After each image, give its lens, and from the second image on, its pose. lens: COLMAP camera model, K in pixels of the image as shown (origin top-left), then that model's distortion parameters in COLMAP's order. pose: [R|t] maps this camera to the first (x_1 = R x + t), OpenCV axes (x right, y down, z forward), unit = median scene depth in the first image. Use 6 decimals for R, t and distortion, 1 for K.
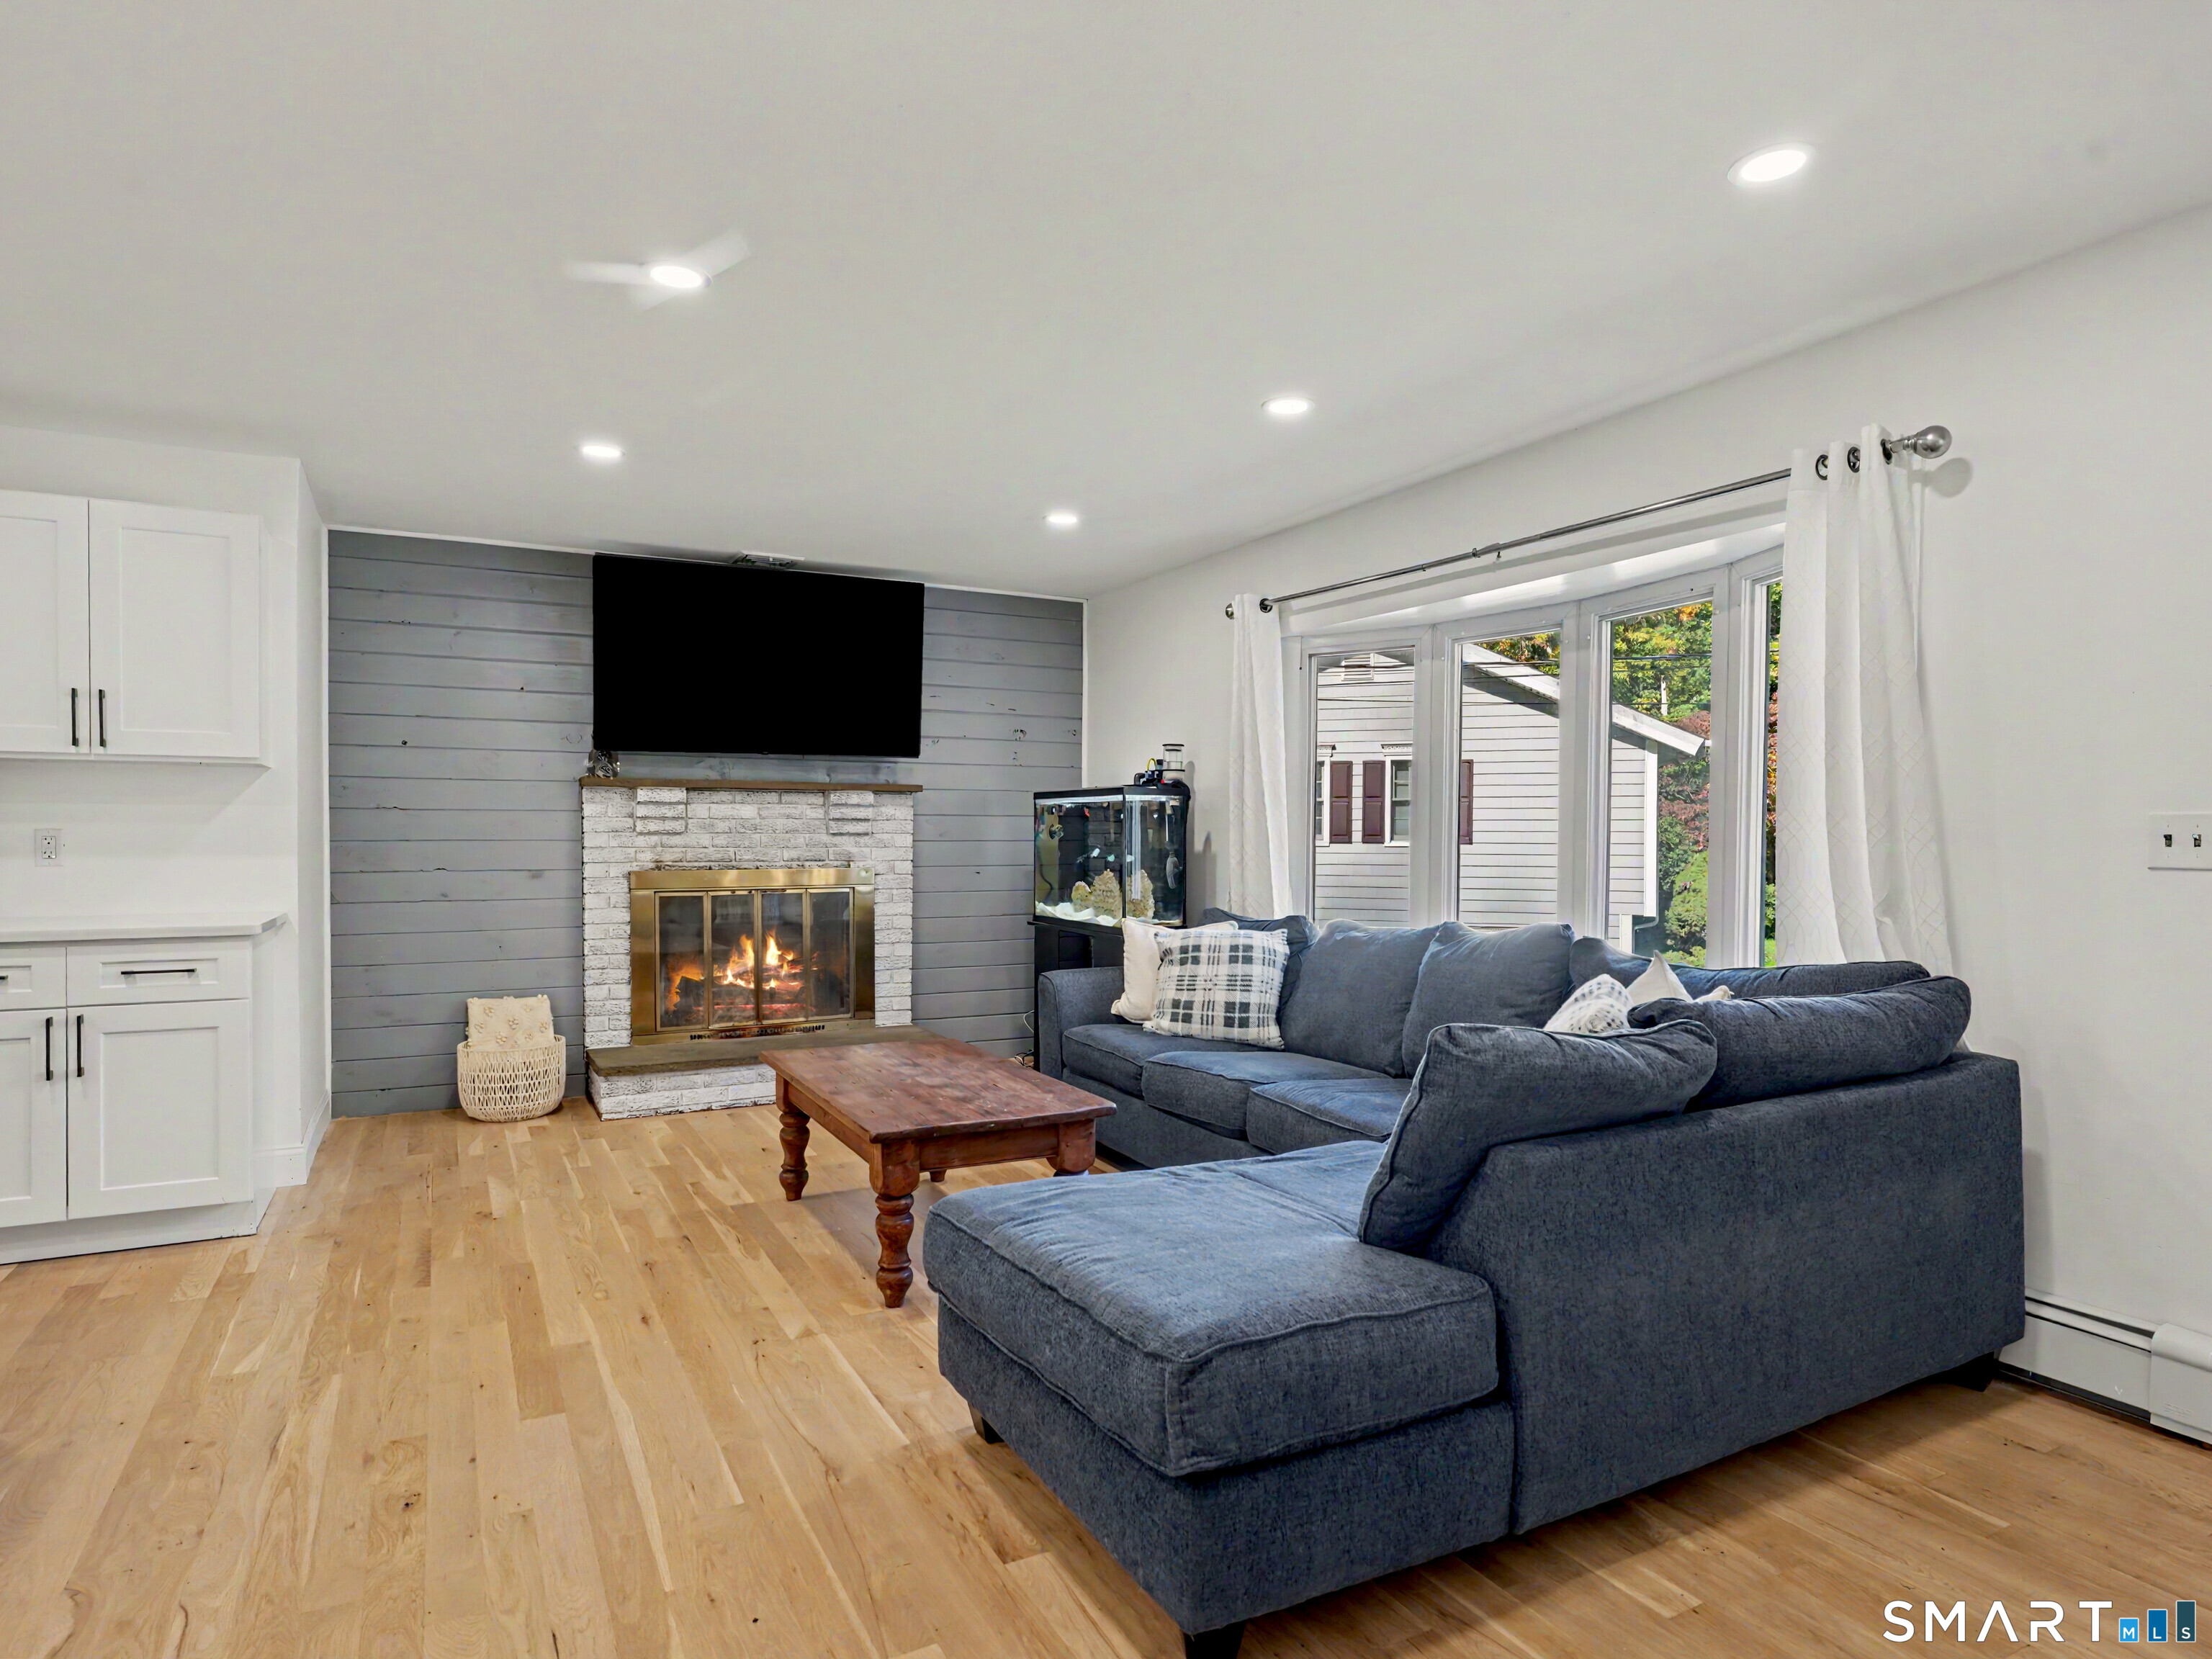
lens RADIAL K [[1243.1, 0, 1099.9], [0, 1243.1, 847.3], [0, 0, 1]] dist [-0.000849, -0.002131]
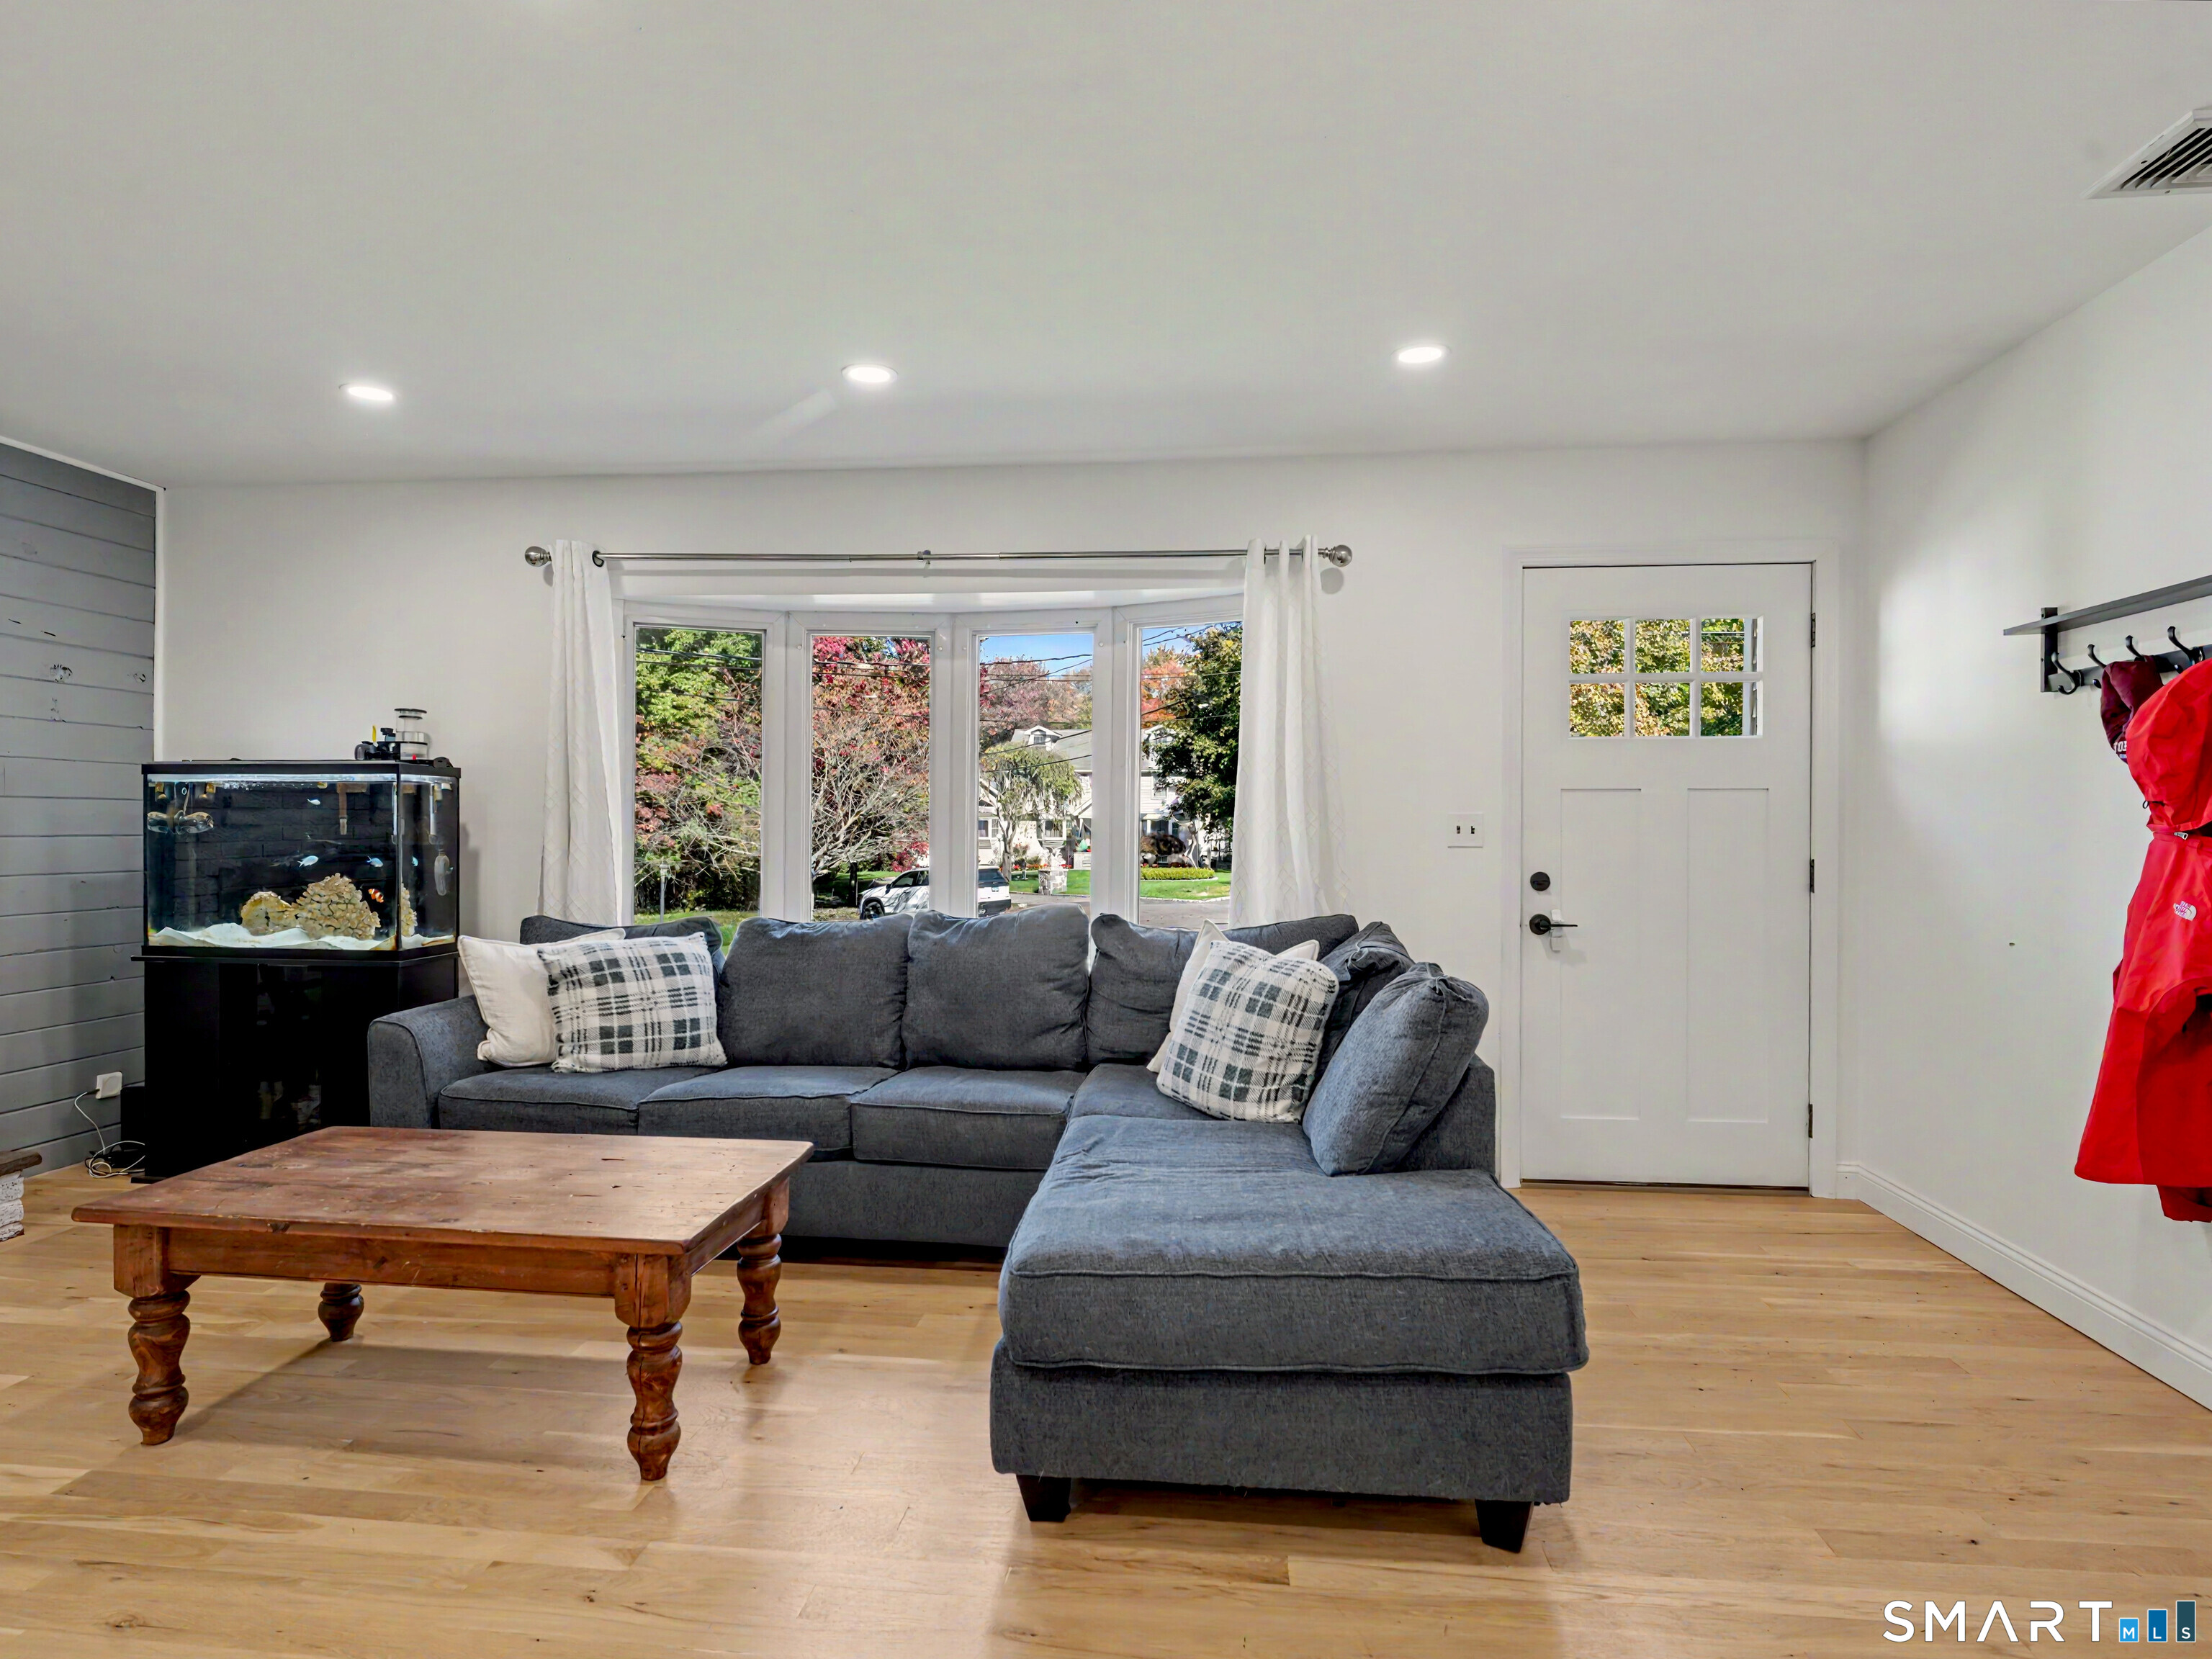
lens RADIAL K [[1243.1, 0, 1099.9], [0, 1243.1, 847.3], [0, 0, 1]] dist [-0.000849, -0.002131]
pose [[0.559397, -0.012361, 0.828808, -0.462464], [0.007942, 0.999923, 0.009553, -0.001787], [-0.828862, 0.001238, 0.559452, 0.284791]]
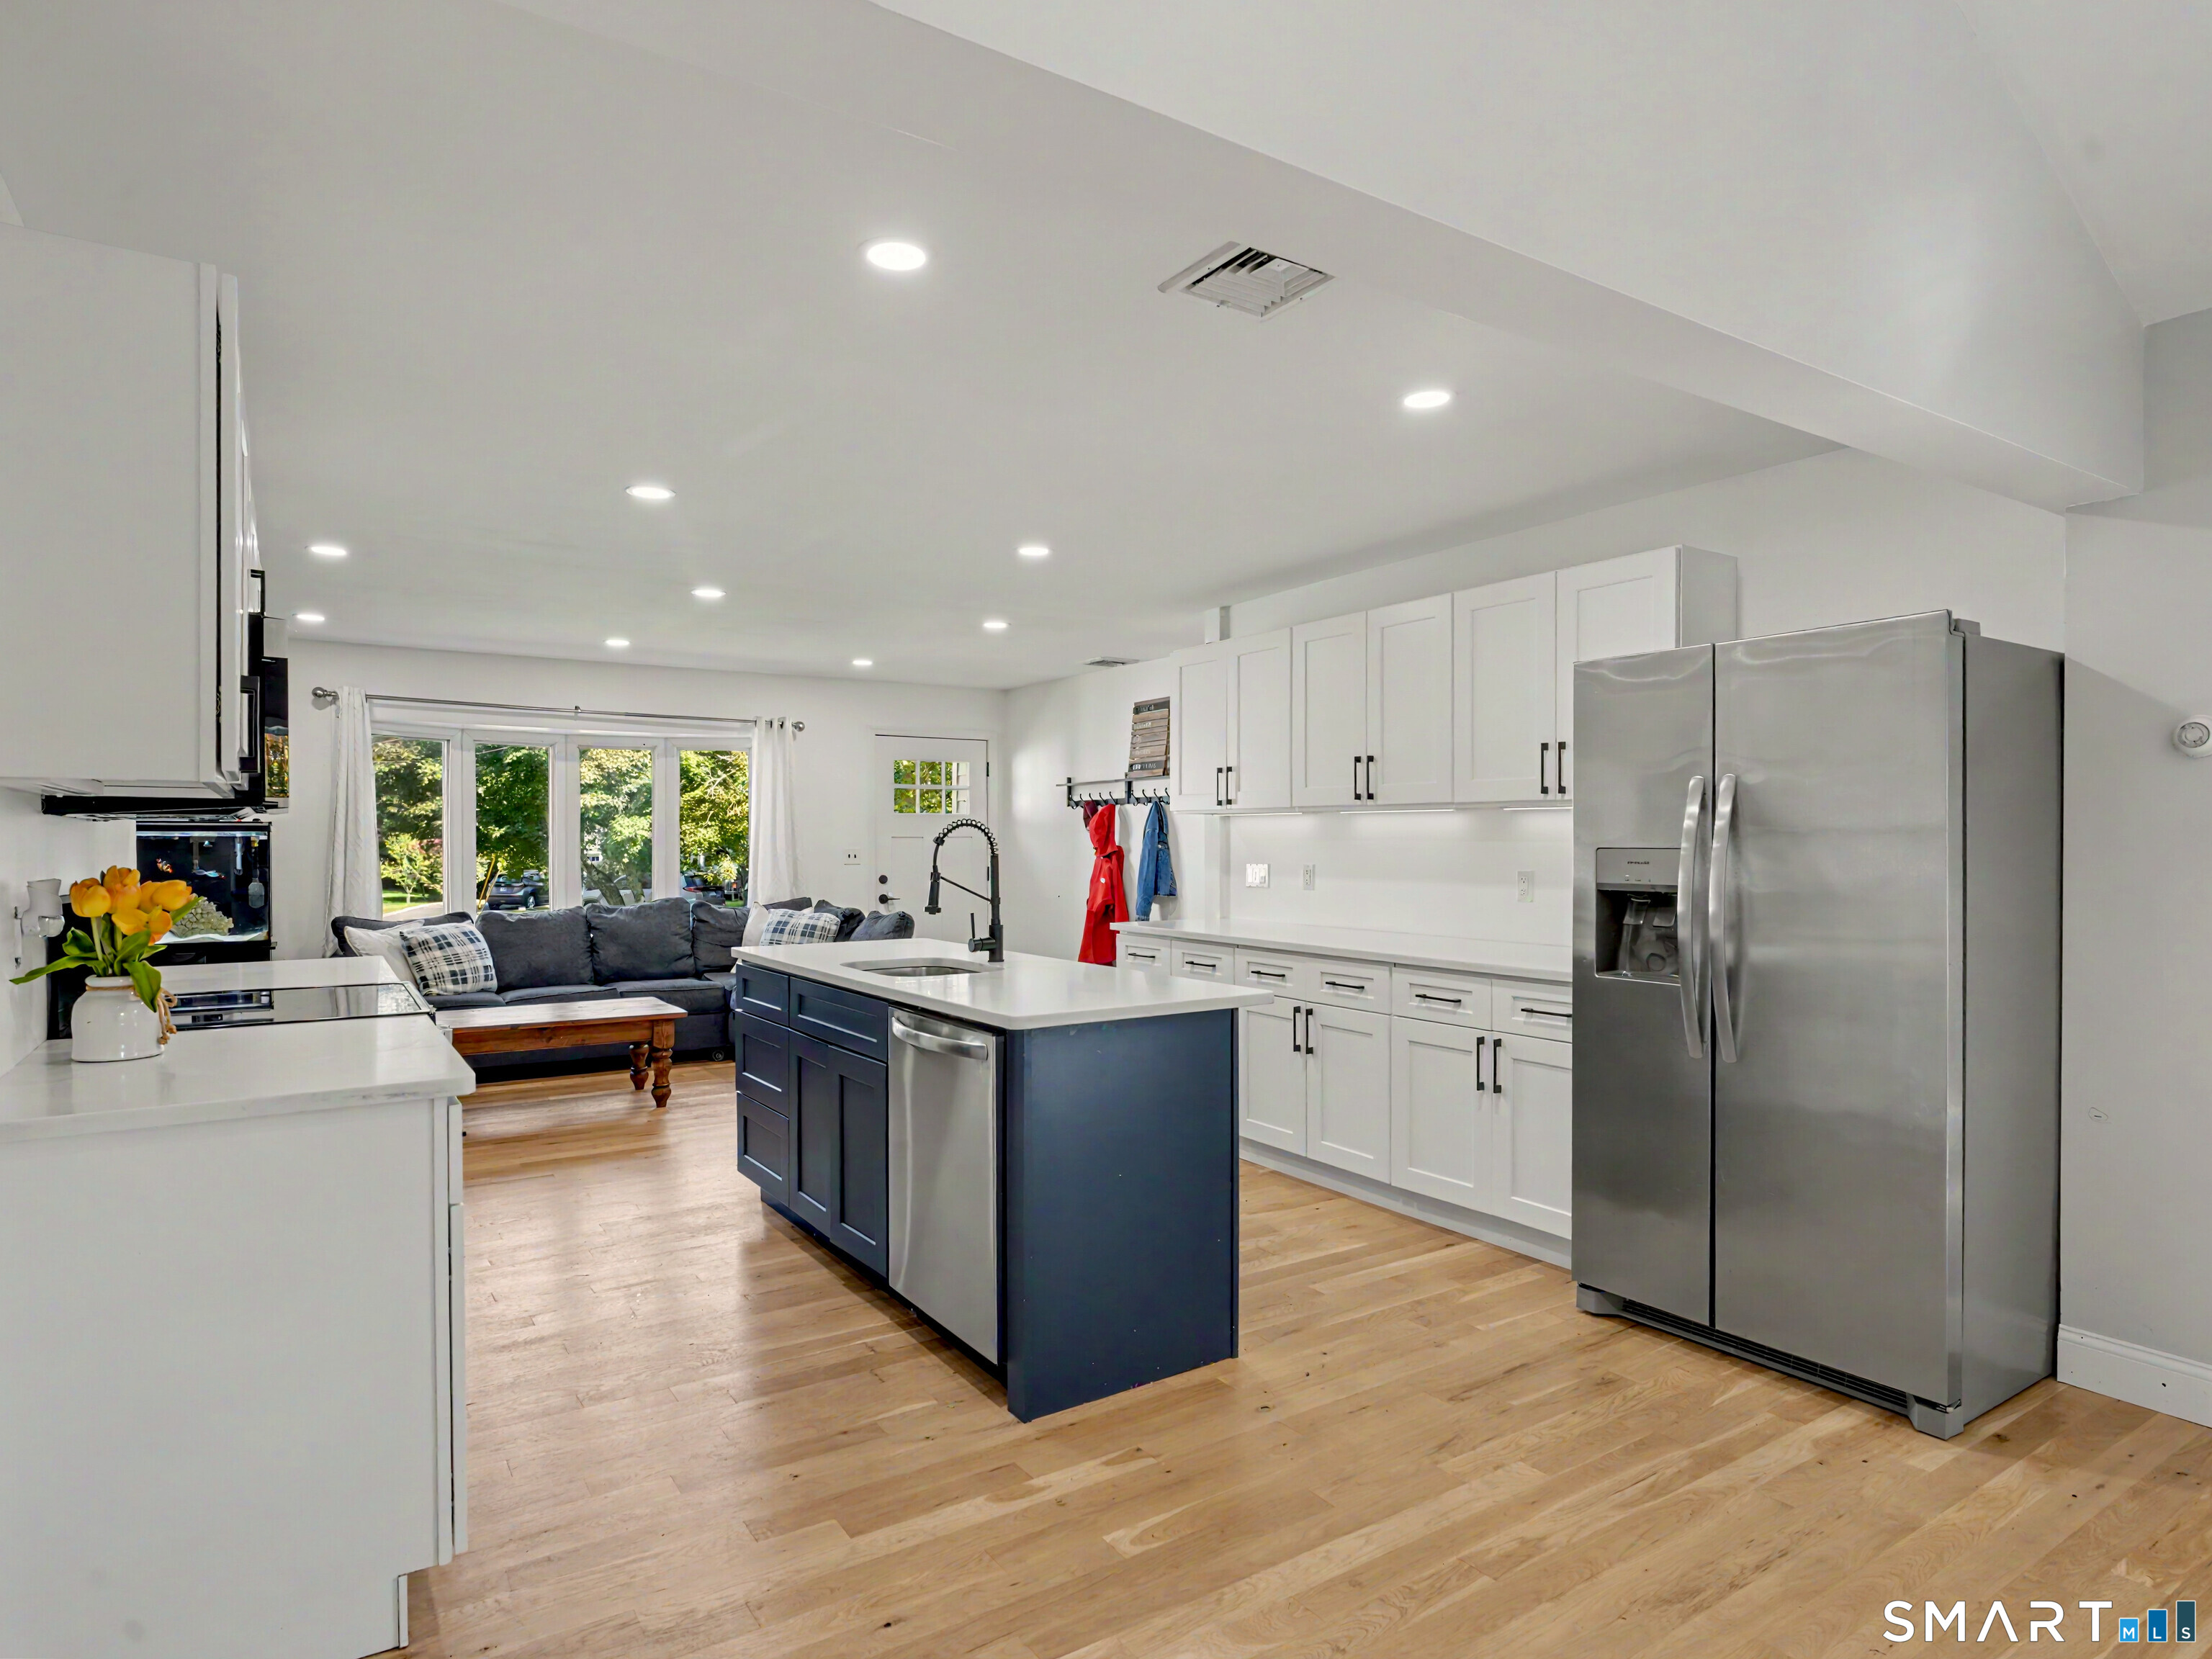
lens RADIAL K [[1243.1, 0, 1099.9], [0, 1243.1, 847.3], [0, 0, 1]] dist [-0.000849, -0.002131]
pose [[-0.092623, -0.009336, 0.995657, -1.615318], [0.014738, 0.999834, 0.010746, -0.034867], [-0.995592, 0.015669, -0.092470, 0.371846]]
